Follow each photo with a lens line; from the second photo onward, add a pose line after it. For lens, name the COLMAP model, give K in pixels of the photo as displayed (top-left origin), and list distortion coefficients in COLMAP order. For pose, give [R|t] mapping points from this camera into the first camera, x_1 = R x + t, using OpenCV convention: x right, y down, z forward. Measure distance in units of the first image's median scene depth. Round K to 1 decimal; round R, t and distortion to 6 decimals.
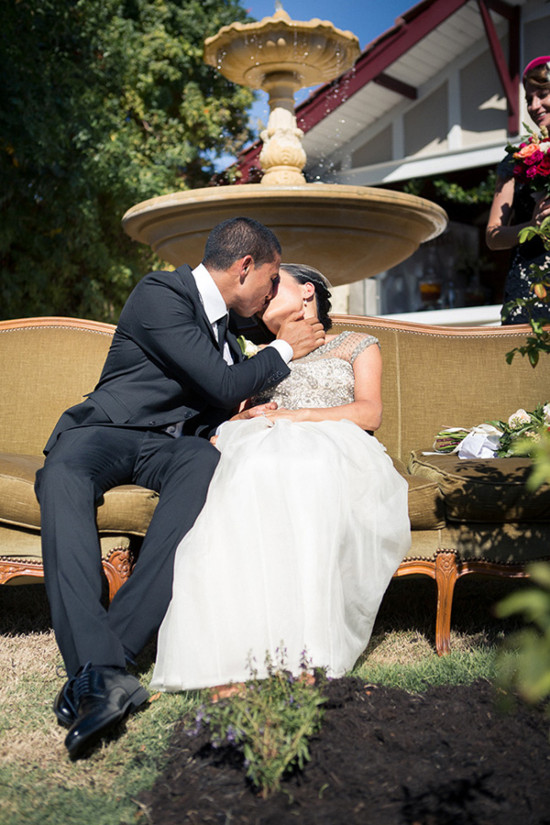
lens RADIAL K [[1000.3, 0, 279.5], [0, 1000.3, 414.4], [0, 0, 1]] dist [-0.050971, 0.000000]
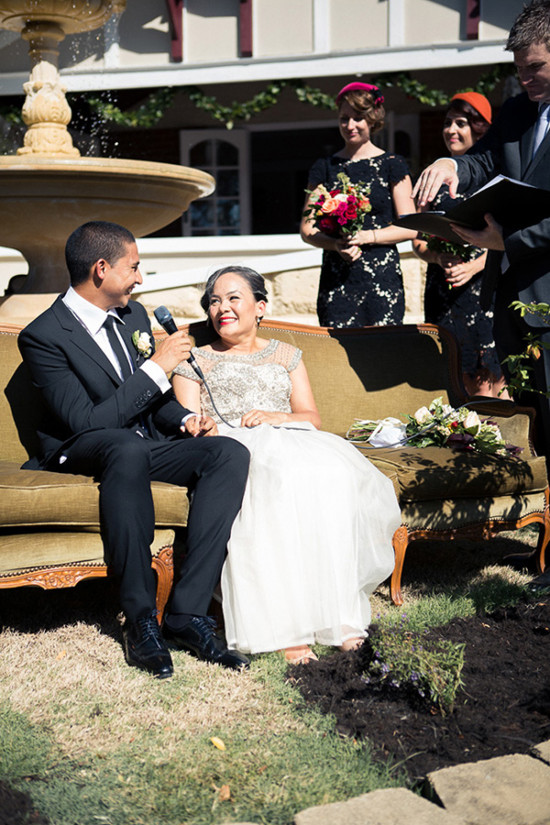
lens RADIAL K [[1147.2, 0, 277.7], [0, 1147.2, 417.4], [0, 0, 1]] dist [-0.002208, 0.000000]
pose [[0.895549, -0.045811, 0.442598, -0.534723], [0.001296, 0.994950, 0.100361, -0.129214], [-0.444961, -0.089305, 0.891086, -0.218563]]
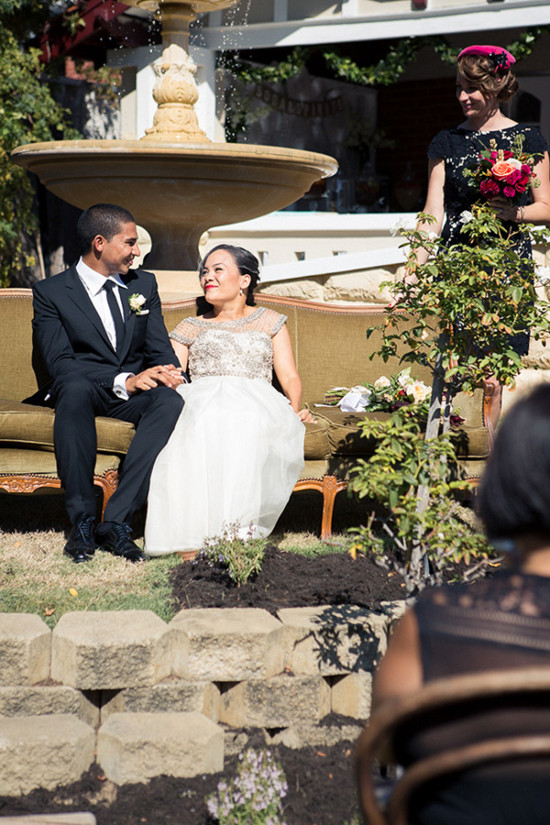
lens RADIAL K [[1711.5, 0, 270.9], [0, 1711.5, 408.7], [0, 0, 1]] dist [0.182360, 0.000000]
pose [[0.990645, 0.017538, 0.135336, -0.227262], [-0.027090, 0.997244, 0.069063, -0.113686], [-0.133752, -0.072083, 0.988390, -1.277348]]
